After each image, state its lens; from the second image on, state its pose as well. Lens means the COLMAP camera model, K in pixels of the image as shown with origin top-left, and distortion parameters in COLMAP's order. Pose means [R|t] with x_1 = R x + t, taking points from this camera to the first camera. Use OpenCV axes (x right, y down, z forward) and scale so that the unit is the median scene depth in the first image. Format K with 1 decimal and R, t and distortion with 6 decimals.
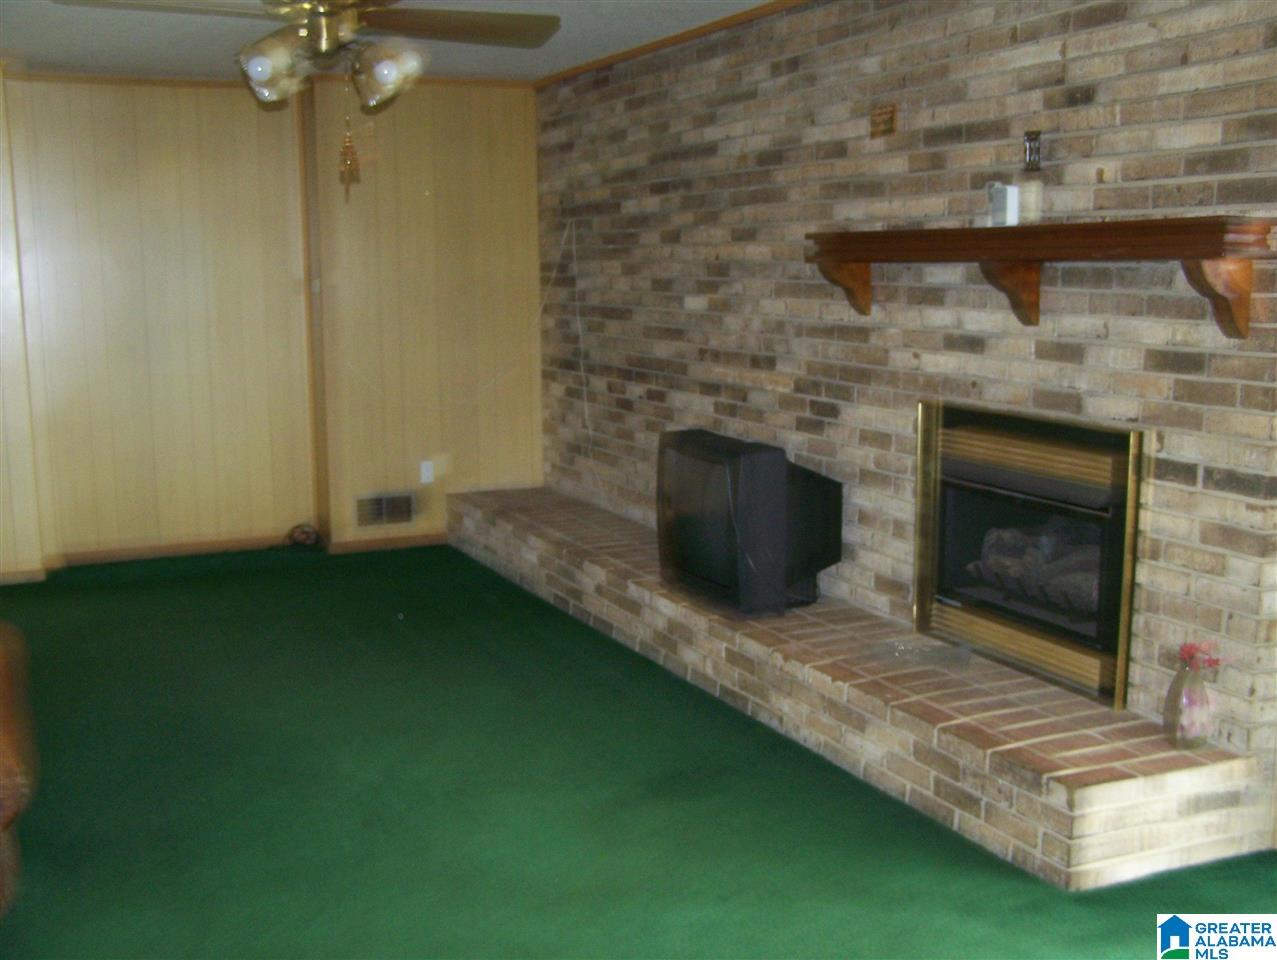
lens RADIAL K [[1482.7, 0, 638.5], [0, 1482.7, 480.0], [0, 0, 1]] dist [-0.206106, 0.464587]
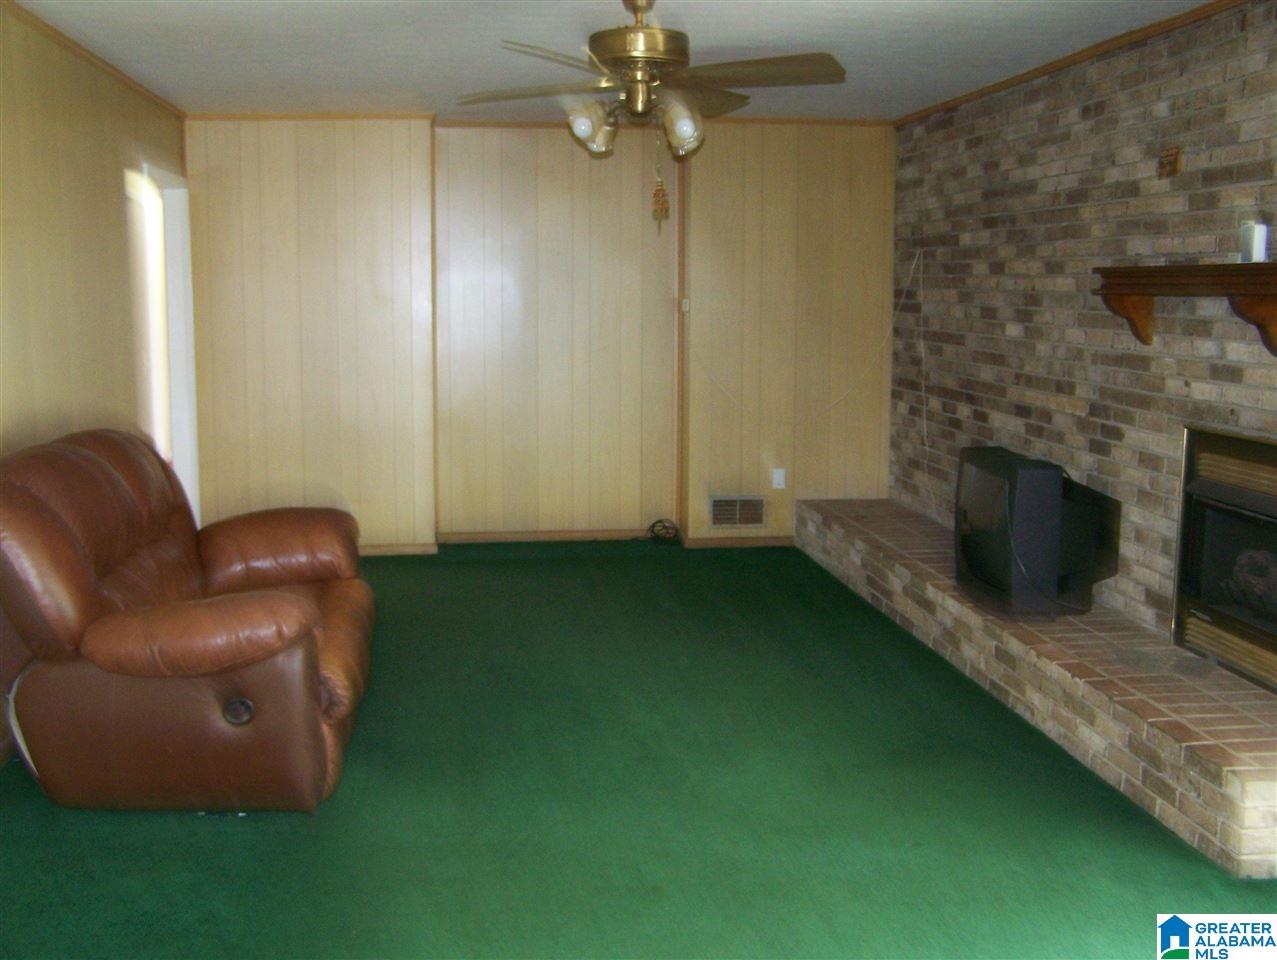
lens RADIAL K [[1482.7, 0, 638.5], [0, 1482.7, 480.0], [0, 0, 1]] dist [-0.206106, 0.464587]
pose [[0.956031, 0.051865, -0.288642, 0.106178], [-0.056399, 0.998381, -0.007408, 0.013717], [0.287790, 0.023361, 0.957409, -0.107643]]
